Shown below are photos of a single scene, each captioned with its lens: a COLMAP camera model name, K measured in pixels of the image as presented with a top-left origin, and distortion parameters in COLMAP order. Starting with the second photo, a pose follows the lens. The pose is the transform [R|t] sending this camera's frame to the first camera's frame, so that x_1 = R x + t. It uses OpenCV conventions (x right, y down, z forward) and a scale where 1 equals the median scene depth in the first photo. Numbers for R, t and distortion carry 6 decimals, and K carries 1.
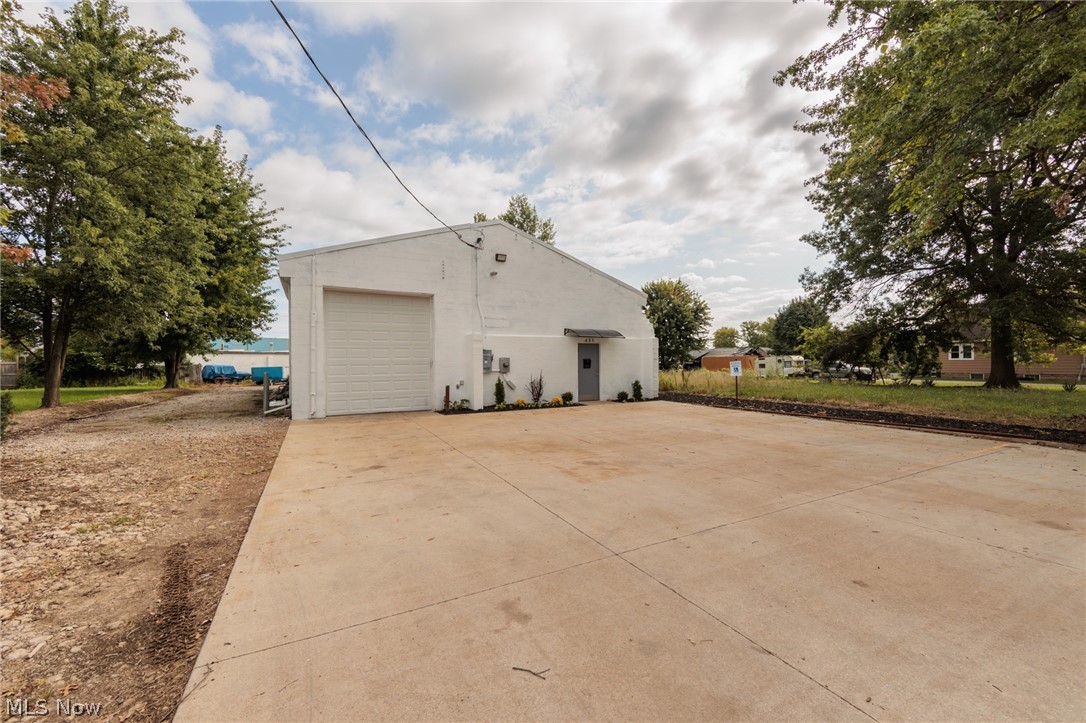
lens RADIAL K [[433.1, 0, 544.2], [0, 433.1, 363.8], [0, 0, 1]] dist [-0.004102, -0.000323]
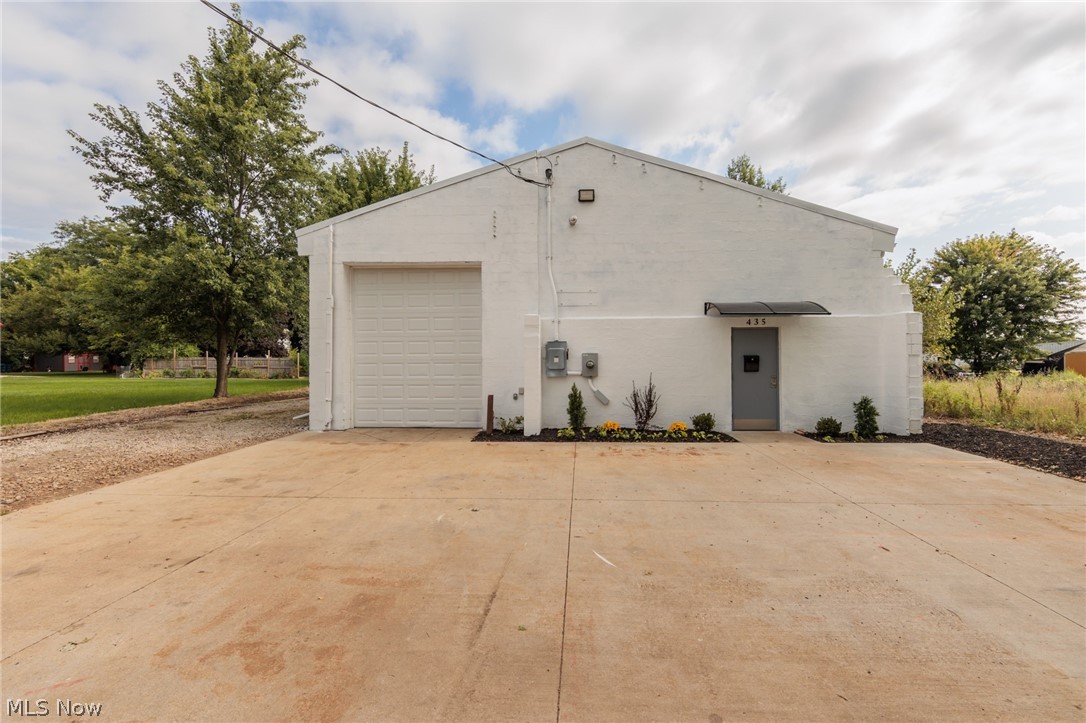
lens RADIAL K [[433.1, 0, 543.7], [0, 433.1, 354.2], [0, 0, 1]] dist [-0.004102, -0.000323]
pose [[0.859429, -0.003857, -0.511241, 0.158347], [-0.005002, 0.999860, -0.015952, -0.002346], [0.511231, 0.016267, 0.859289, 0.398164]]
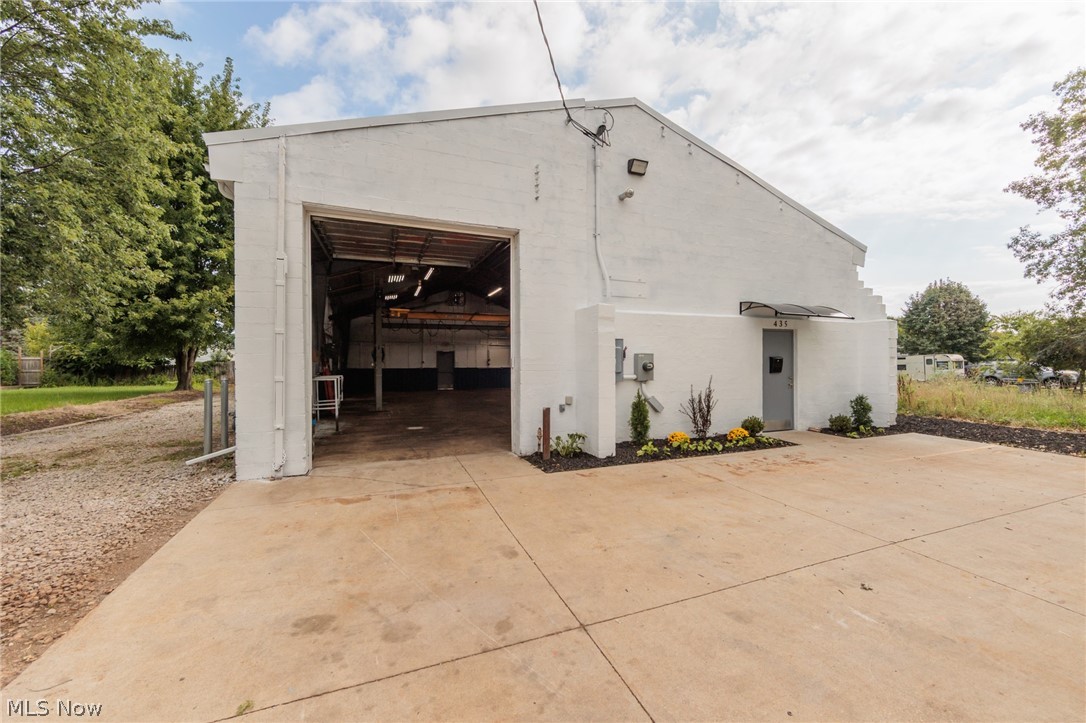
lens RADIAL K [[433.1, 0, 546.1], [0, 433.1, 367.9], [0, 0, 1]] dist [-0.004102, -0.000323]
pose [[0.995253, 0.007559, -0.097031, -0.148810], [-0.006202, 0.999879, 0.014279, -0.003040], [0.097127, -0.013609, 0.995179, 0.420839]]
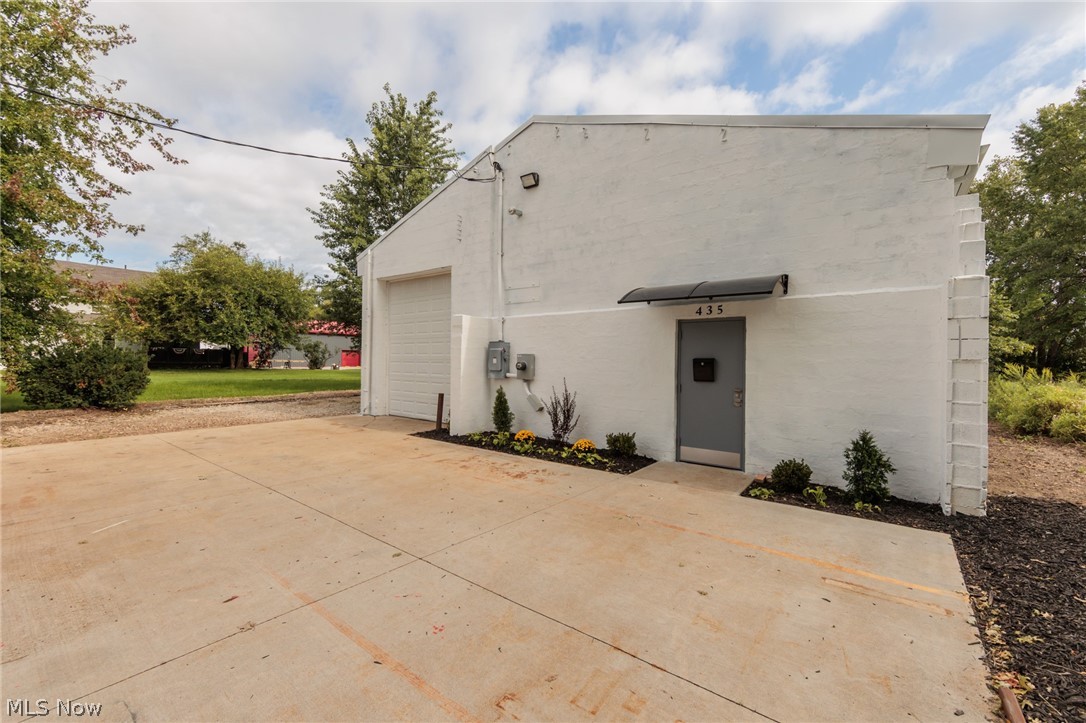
lens RADIAL K [[433.1, 0, 536.3], [0, 433.1, 365.2], [0, 0, 1]] dist [-0.004102, -0.000323]
pose [[0.415008, 0.022673, -0.909535, 0.405531], [-0.019589, 0.999680, 0.015982, -0.008311], [0.909607, 0.011184, 0.415319, 0.719296]]
